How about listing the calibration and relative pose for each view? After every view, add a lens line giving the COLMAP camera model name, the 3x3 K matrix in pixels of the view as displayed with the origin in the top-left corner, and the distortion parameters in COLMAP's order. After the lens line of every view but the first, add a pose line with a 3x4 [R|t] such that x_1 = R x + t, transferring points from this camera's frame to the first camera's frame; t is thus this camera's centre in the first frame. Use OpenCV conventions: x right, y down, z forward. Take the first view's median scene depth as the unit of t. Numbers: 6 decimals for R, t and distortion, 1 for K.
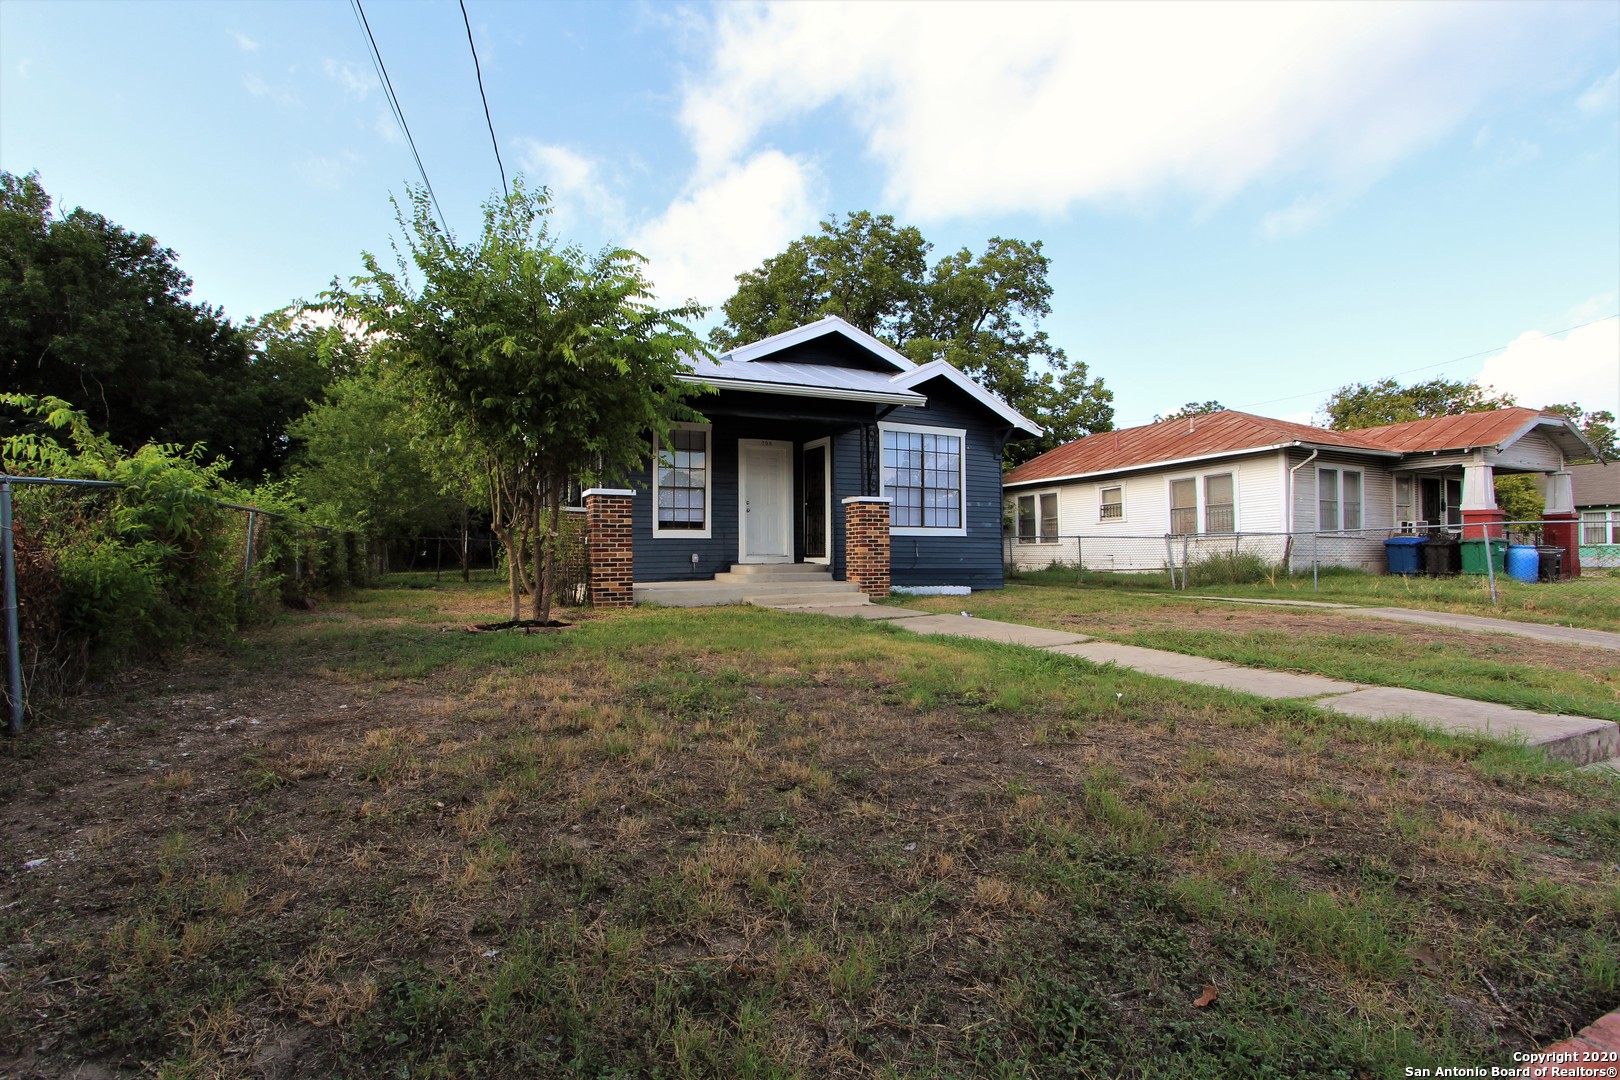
lens RADIAL K [[735.0, 0, 790.3], [0, 735.0, 545.4], [0, 0, 1]] dist [-0.015282, 0.000506]
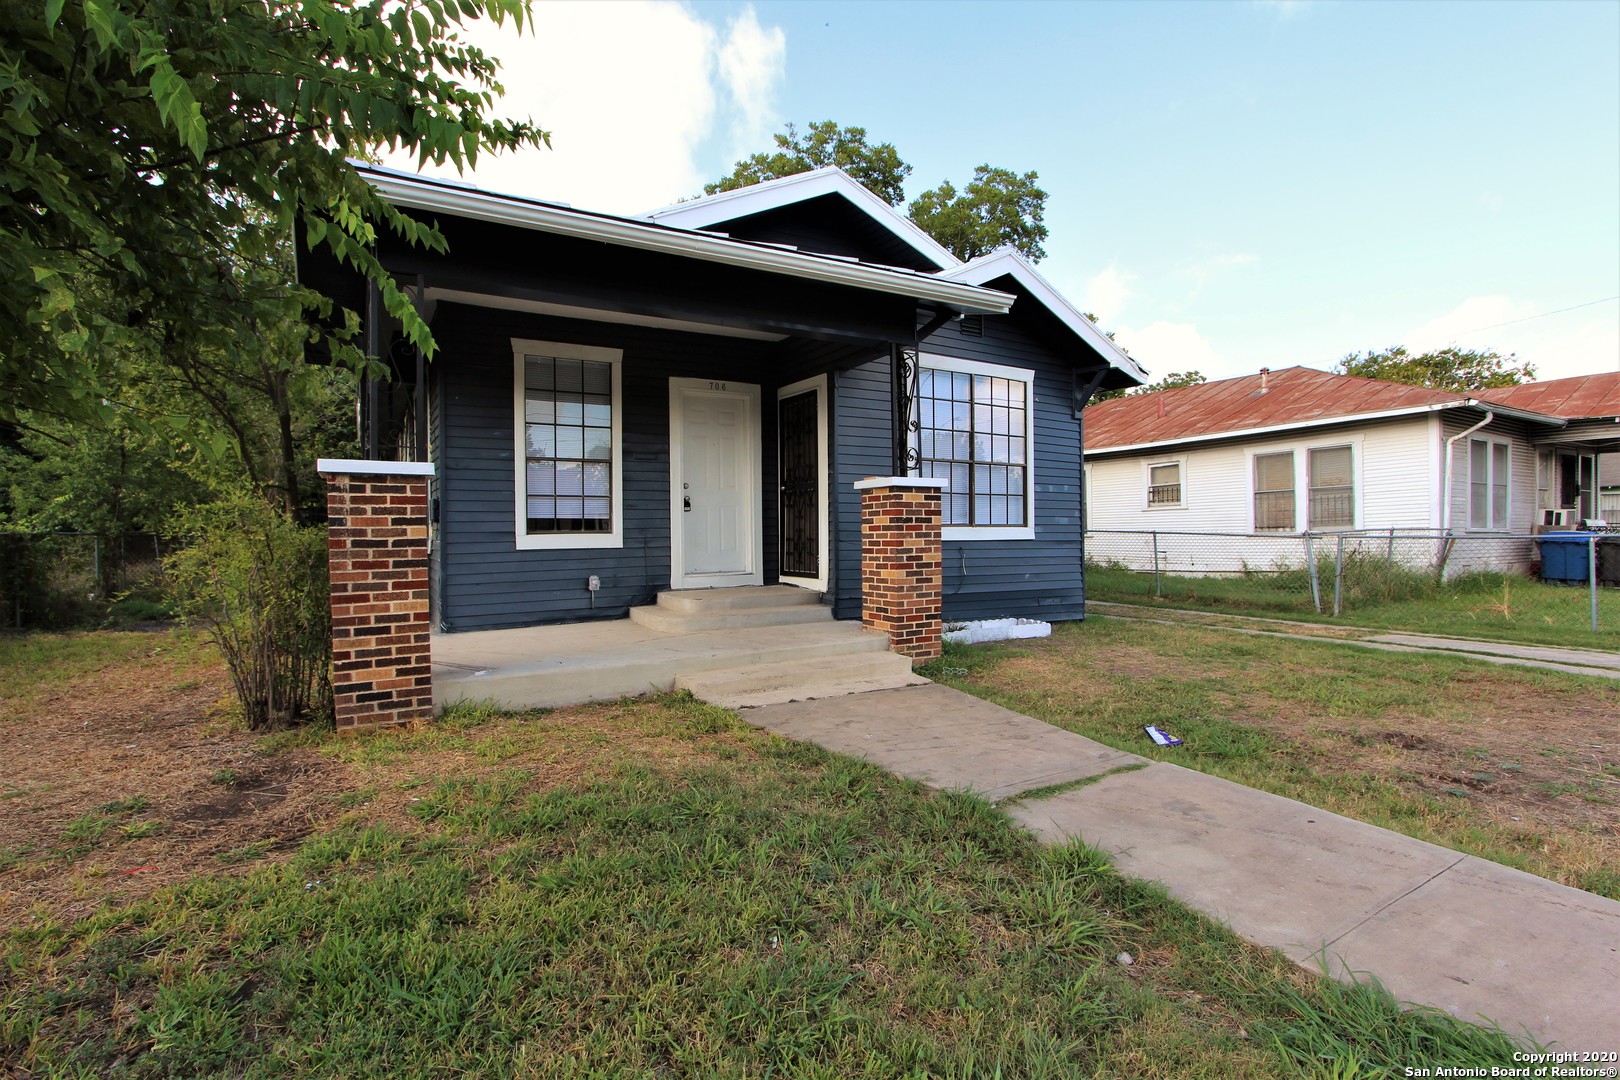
lens RADIAL K [[735.0, 0, 790.3], [0, 735.0, 545.4], [0, 0, 1]] dist [-0.015282, 0.000506]
pose [[0.997028, -0.004378, 0.076911, -0.018760], [0.001877, 0.999468, 0.032560, -0.027627], [-0.077013, -0.032319, 0.996506, 0.378874]]
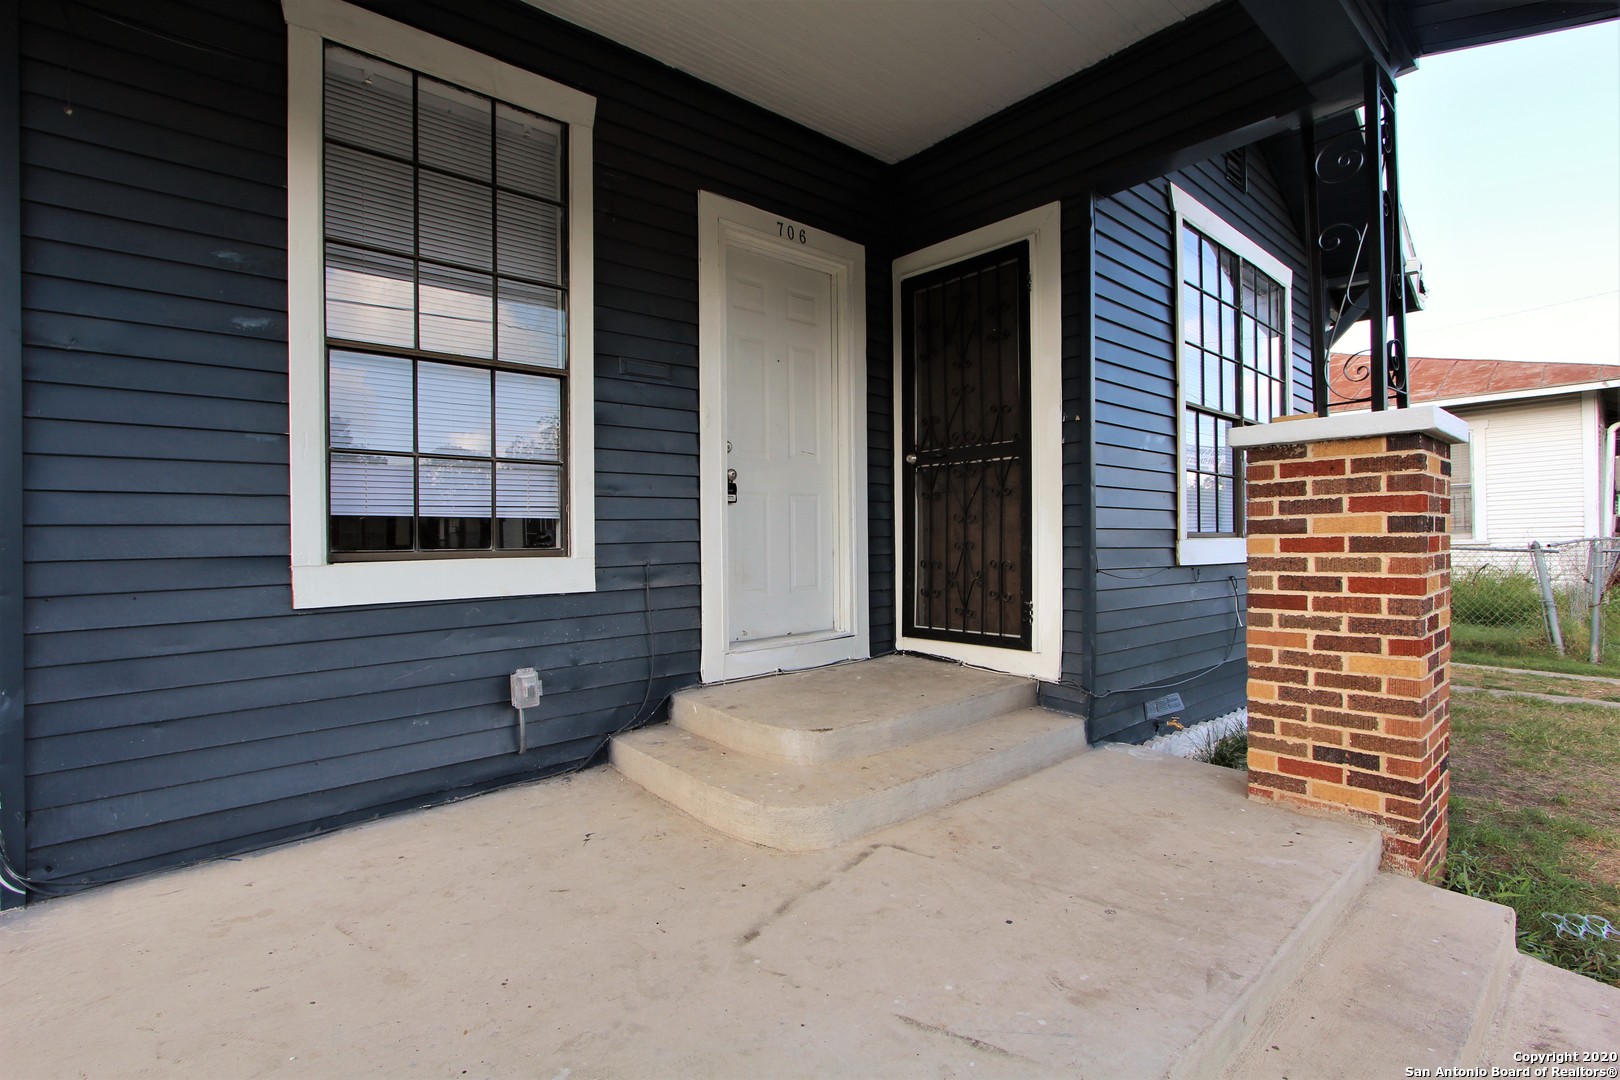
lens RADIAL K [[753.0, 0, 807.3], [0, 753.0, 545.8], [0, 0, 1]] dist [-0.015229, 0.000739]
pose [[0.961658, -0.006469, 0.274175, -0.099610], [-0.000105, 0.999713, 0.023957, -0.027379], [-0.274252, -0.023068, 0.961381, 0.692884]]
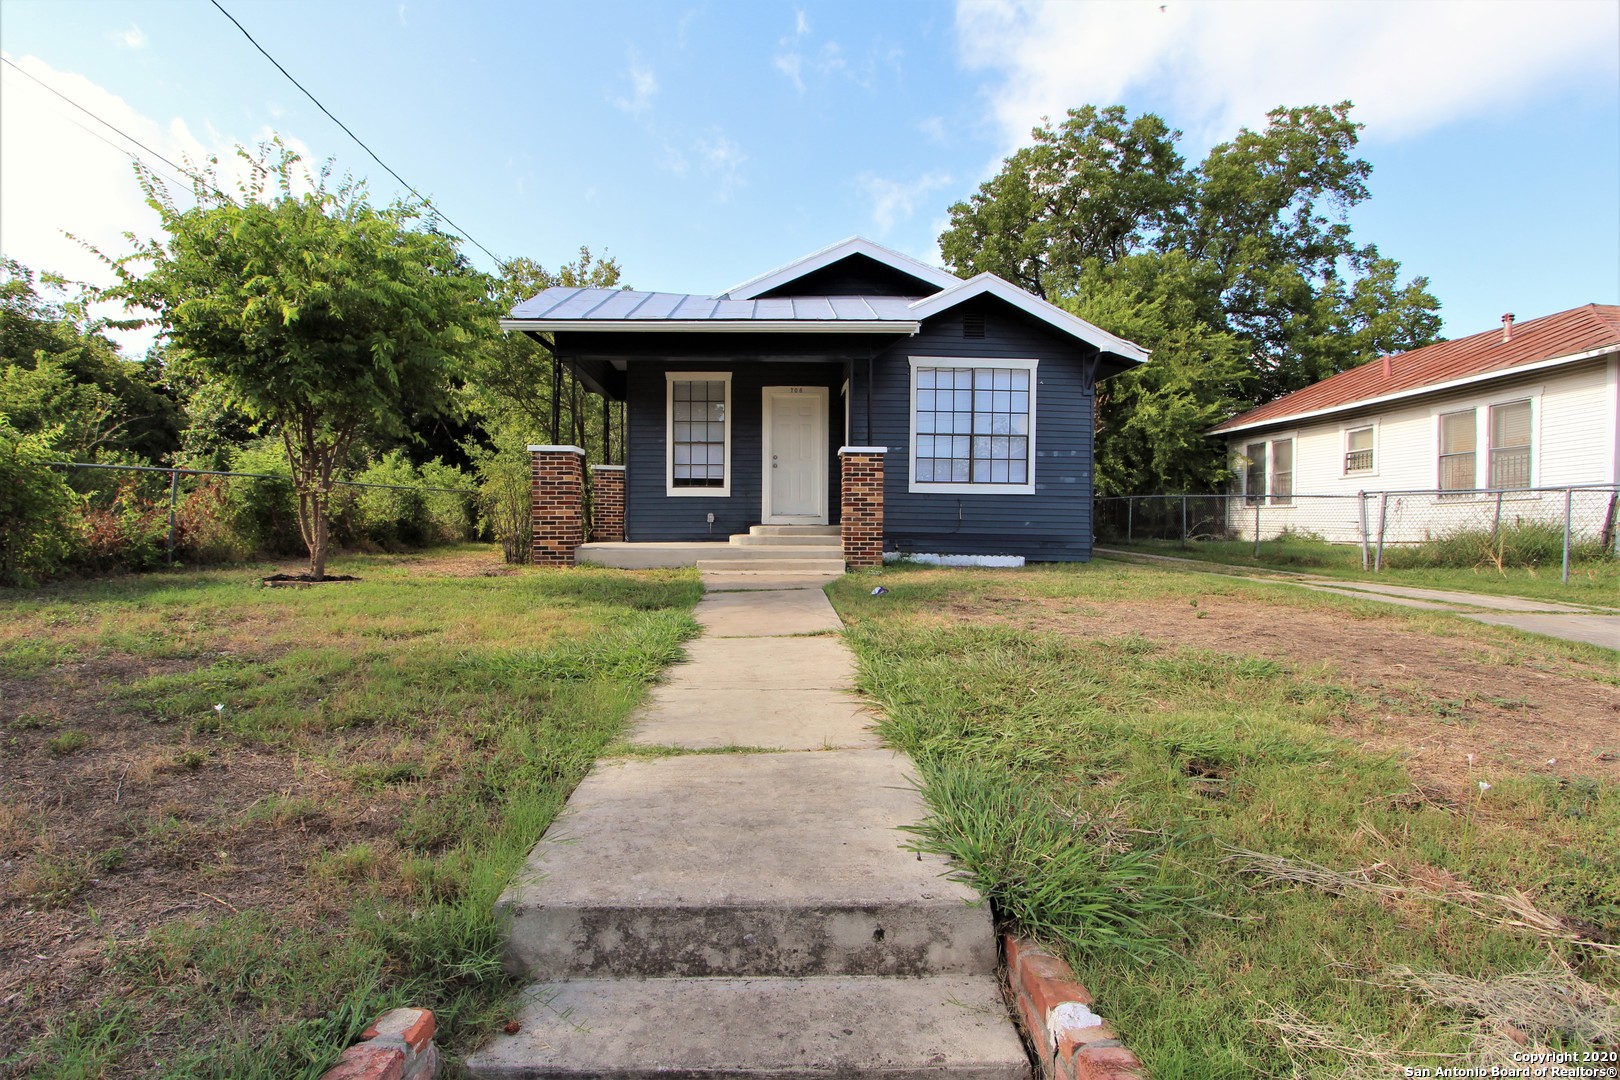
lens RADIAL K [[753.0, 0, 807.3], [0, 753.0, 545.8], [0, 0, 1]] dist [-0.015229, 0.000739]
pose [[0.919523, 0.025065, -0.392235, 0.328892], [-0.005124, 0.998644, 0.051805, 0.002429], [0.393002, -0.045626, 0.918405, 0.148071]]
